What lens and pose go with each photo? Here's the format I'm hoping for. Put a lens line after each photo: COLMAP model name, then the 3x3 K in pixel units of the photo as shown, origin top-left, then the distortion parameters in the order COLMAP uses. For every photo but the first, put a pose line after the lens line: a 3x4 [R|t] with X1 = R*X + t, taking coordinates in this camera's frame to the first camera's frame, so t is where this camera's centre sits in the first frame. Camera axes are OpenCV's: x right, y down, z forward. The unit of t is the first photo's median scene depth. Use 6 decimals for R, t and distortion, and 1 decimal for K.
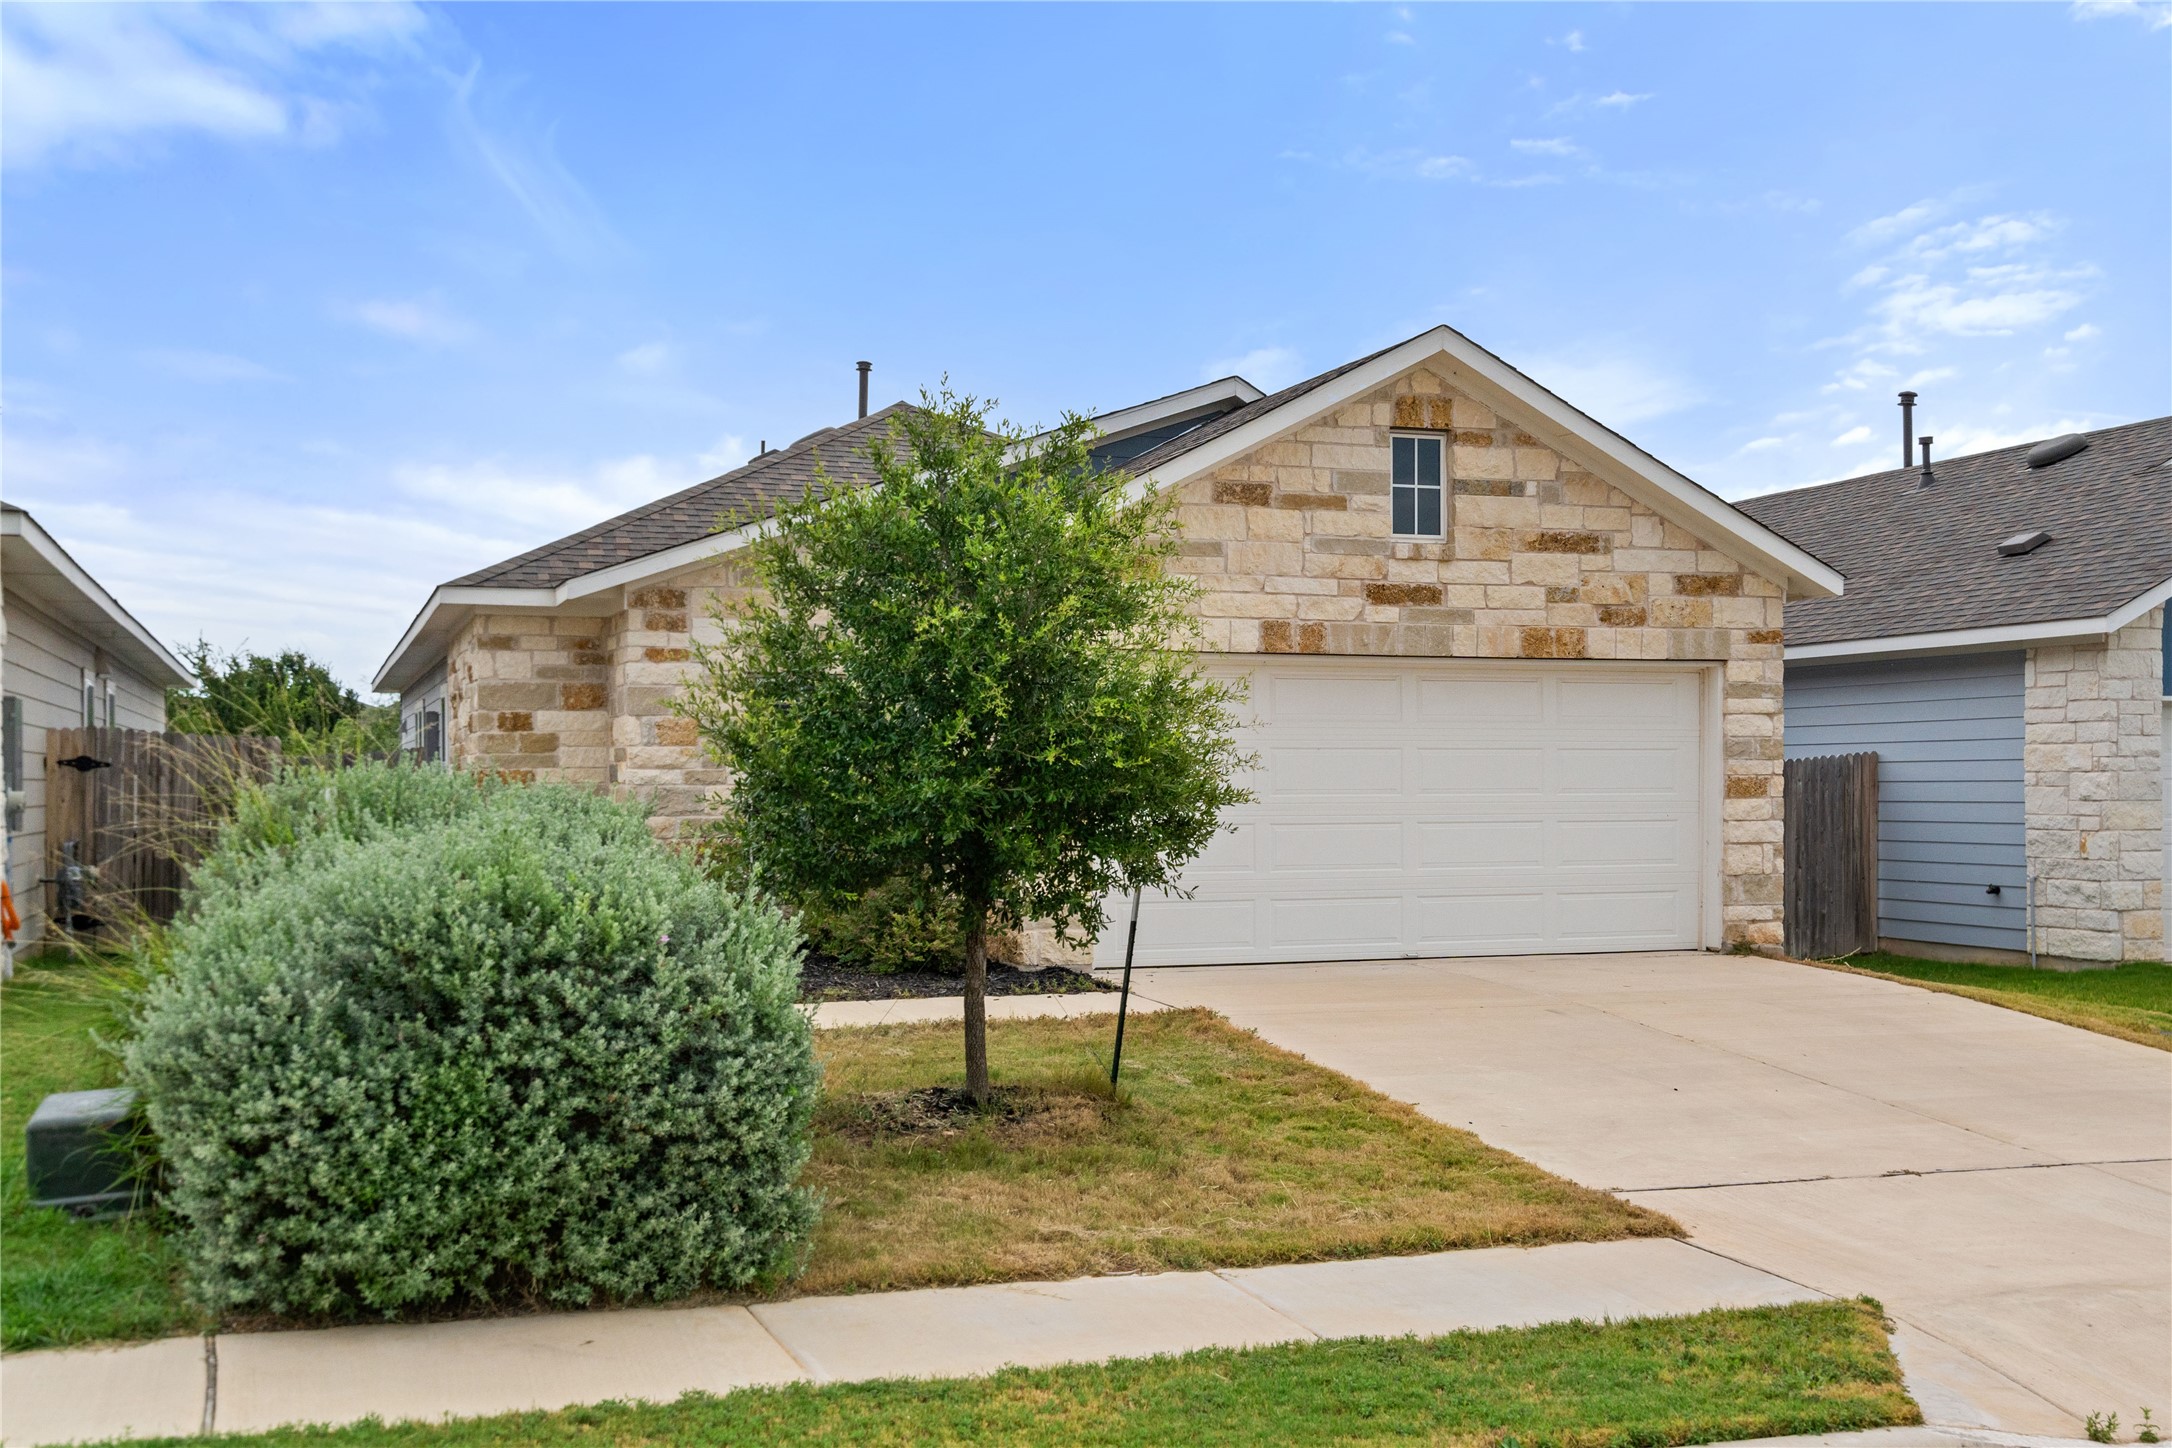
lens RADIAL K [[2092.1, 0, 1090.2], [0, 2092.1, 730.8], [0, 0, 1]] dist [-0.010390, 0.000000]
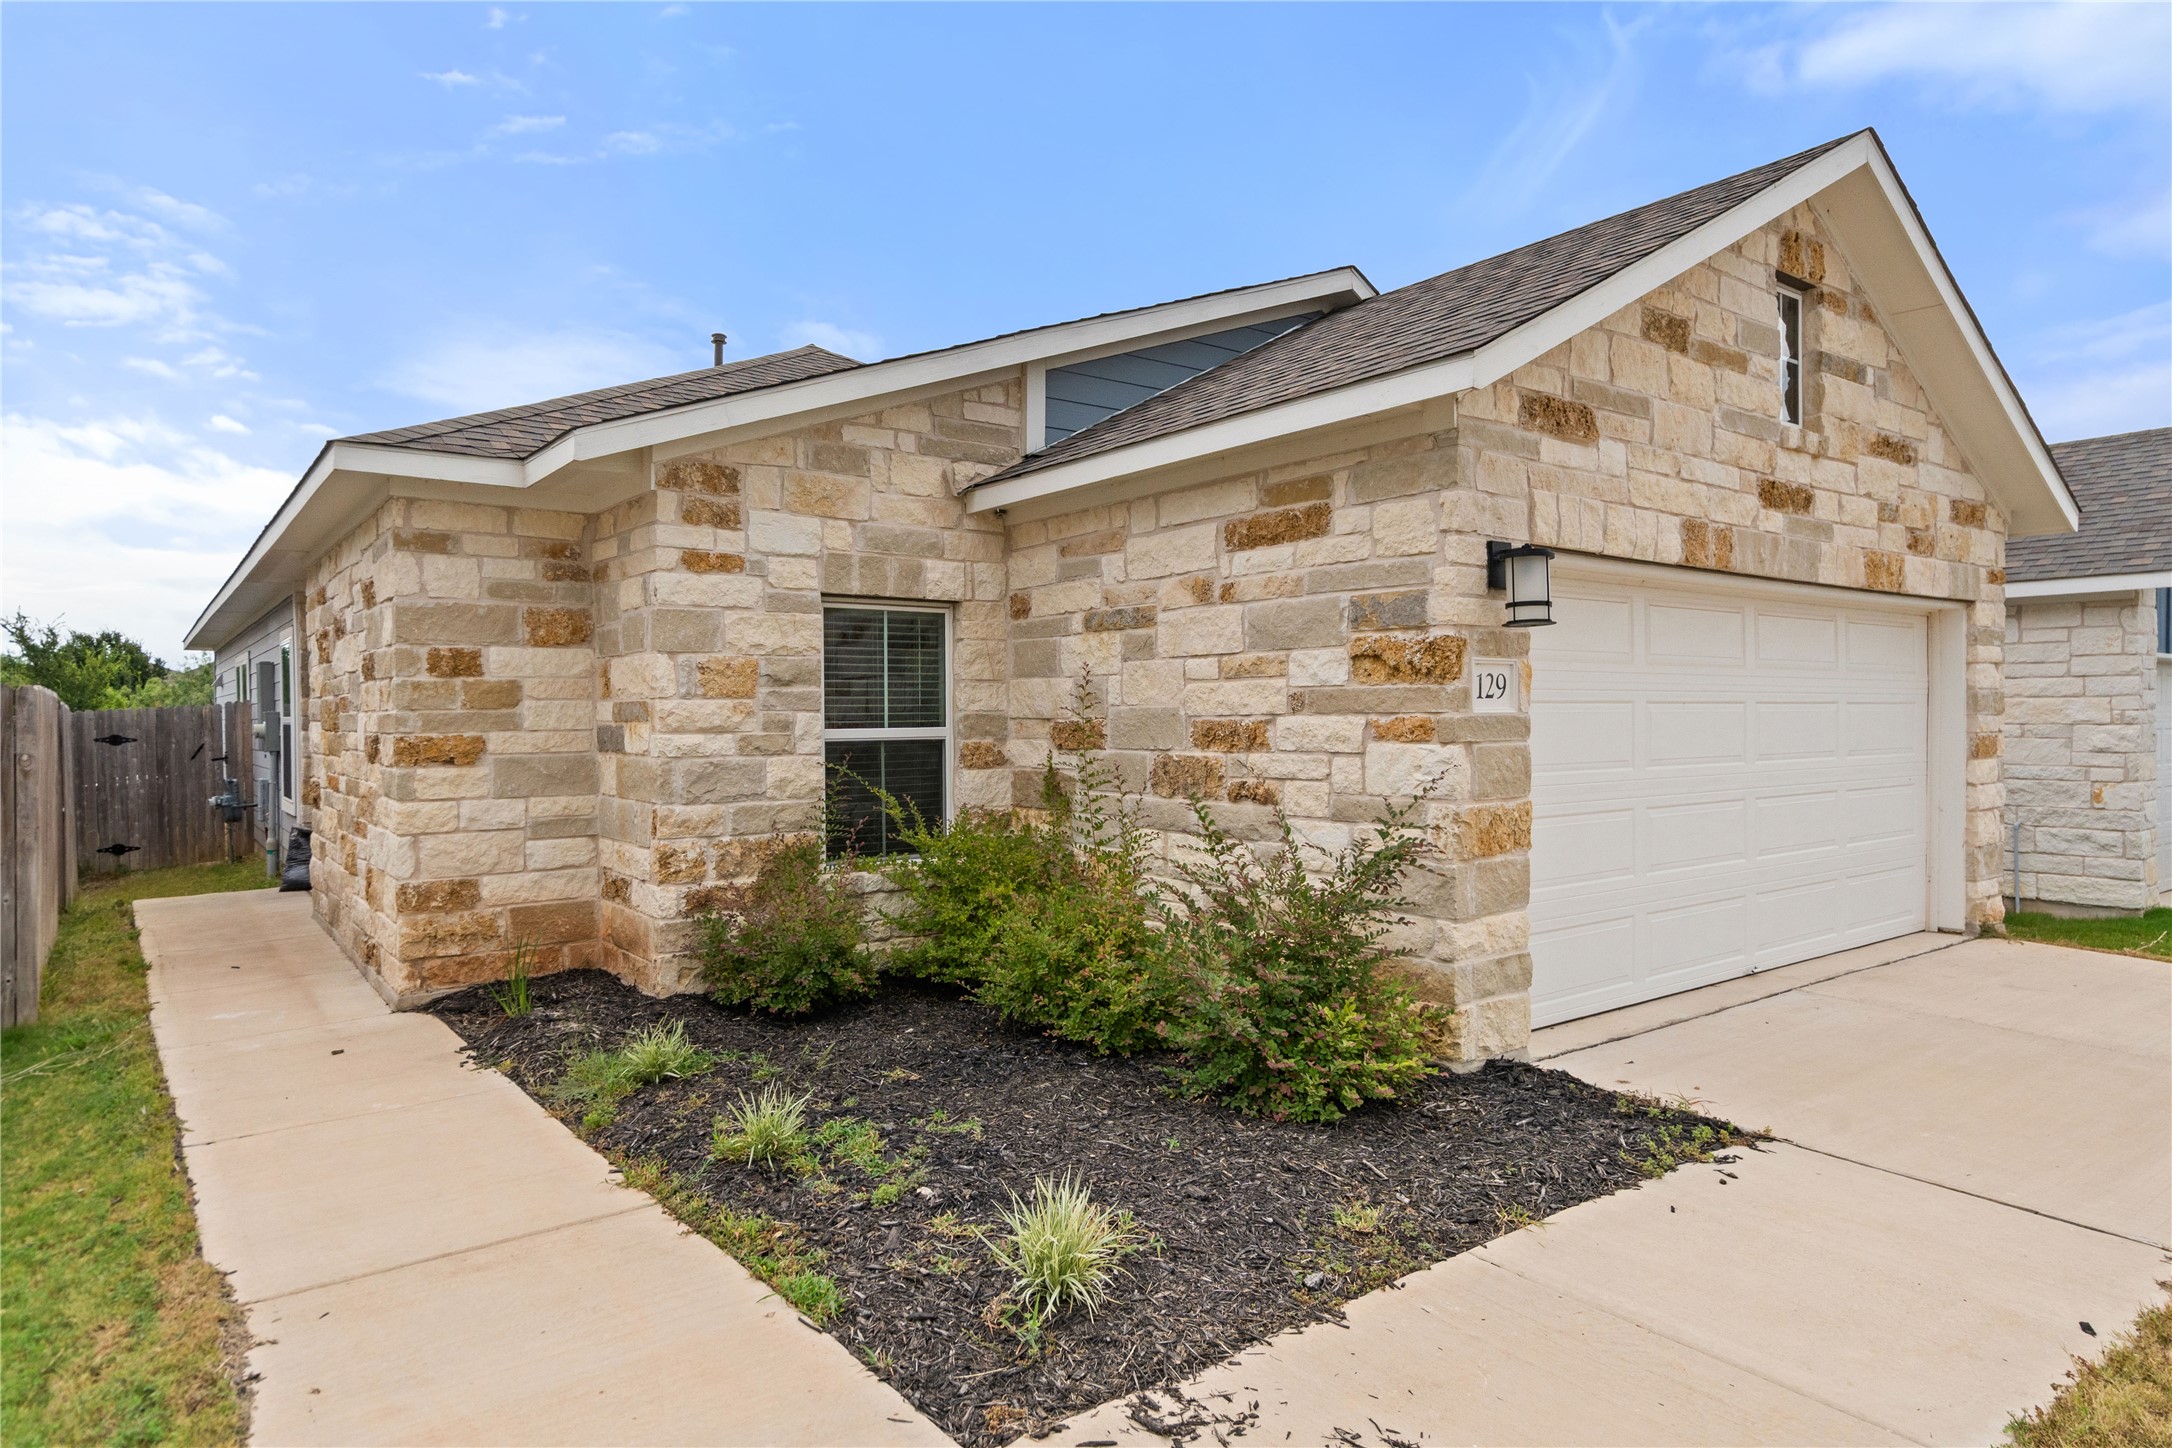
lens RADIAL K [[1310.7, 0, 1075.3], [0, 1310.7, 720.3], [0, 0, 1]] dist [-0.004920, 0.002879]
pose [[0.963623, -0.004090, 0.267233, -0.196598], [-0.002078, 0.999738, 0.022796, 0.004138], [-0.267256, -0.022522, 0.963362, 0.546696]]
